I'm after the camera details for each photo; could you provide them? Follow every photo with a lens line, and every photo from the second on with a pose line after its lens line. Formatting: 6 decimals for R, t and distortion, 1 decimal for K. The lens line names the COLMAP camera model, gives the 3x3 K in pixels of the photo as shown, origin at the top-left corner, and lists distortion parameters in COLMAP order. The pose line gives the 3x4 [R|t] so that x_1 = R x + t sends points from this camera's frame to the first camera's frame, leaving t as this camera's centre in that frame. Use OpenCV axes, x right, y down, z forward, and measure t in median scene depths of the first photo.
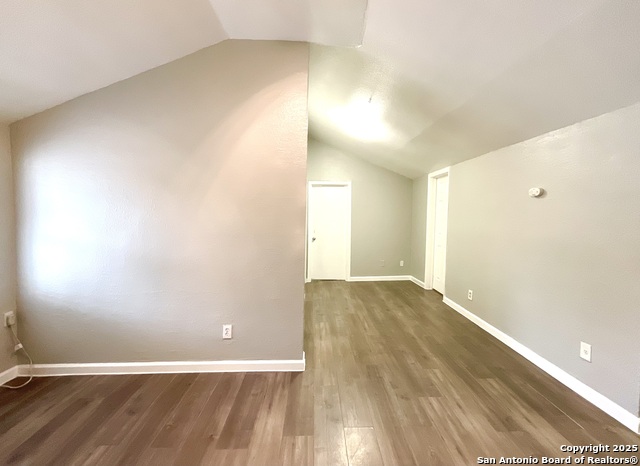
lens RADIAL K [[255.1, 0, 321.1], [0, 255.1, 228.7], [0, 0, 1]] dist [-0.000228, 0.000107]
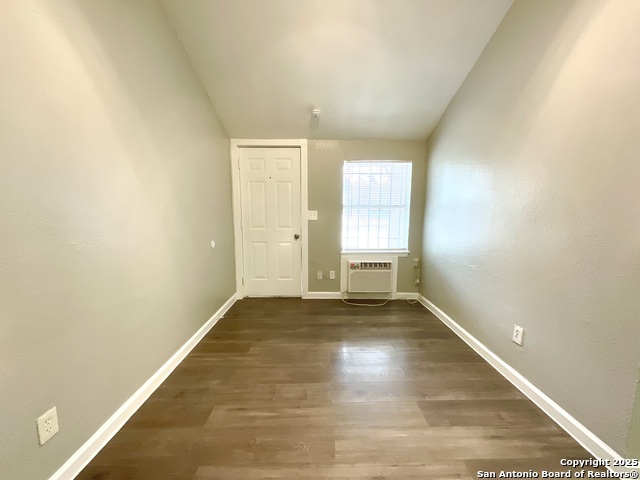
lens RADIAL K [[254.9, 0, 321.6], [0, 254.9, 243.5], [0, 0, 1]] dist [0.000472, 0.000372]
pose [[-0.031181, 0.114034, -0.992987, 0.417916], [-0.054142, 0.991819, 0.115600, 0.067896], [0.998046, 0.057366, -0.024752, 0.410749]]
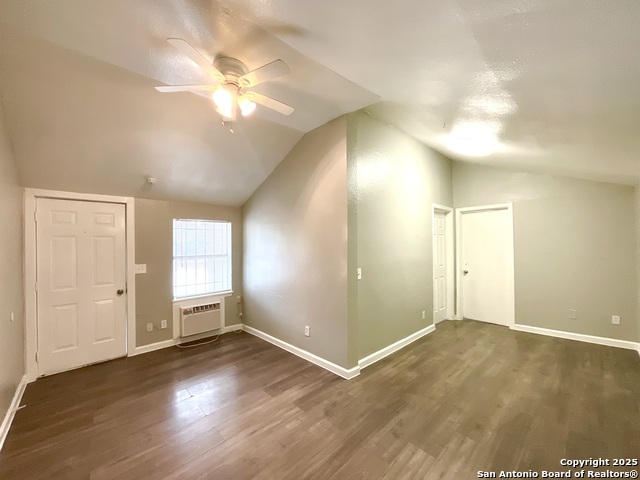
lens RADIAL K [[254.9, 0, 321.6], [0, 254.9, 243.5], [0, 0, 1]] dist [0.000472, 0.000372]
pose [[0.666010, -0.024196, -0.745550, 0.798640], [-0.017220, 0.998709, -0.047796, -0.021772], [0.745744, 0.044671, 0.664733, 0.086667]]
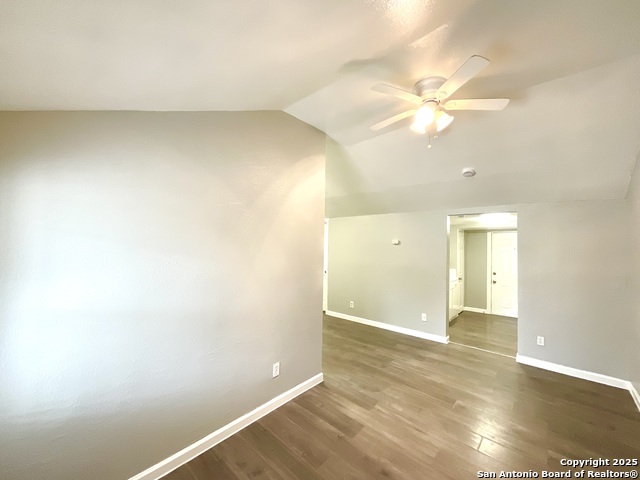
lens RADIAL K [[254.9, 0, 321.6], [0, 254.9, 243.5], [0, 0, 1]] dist [0.000472, 0.000372]
pose [[0.688282, 0.007237, 0.725407, -1.059887], [0.034205, 0.998514, -0.042416, -0.080134], [-0.724637, 0.054007, 0.687012, 0.093467]]
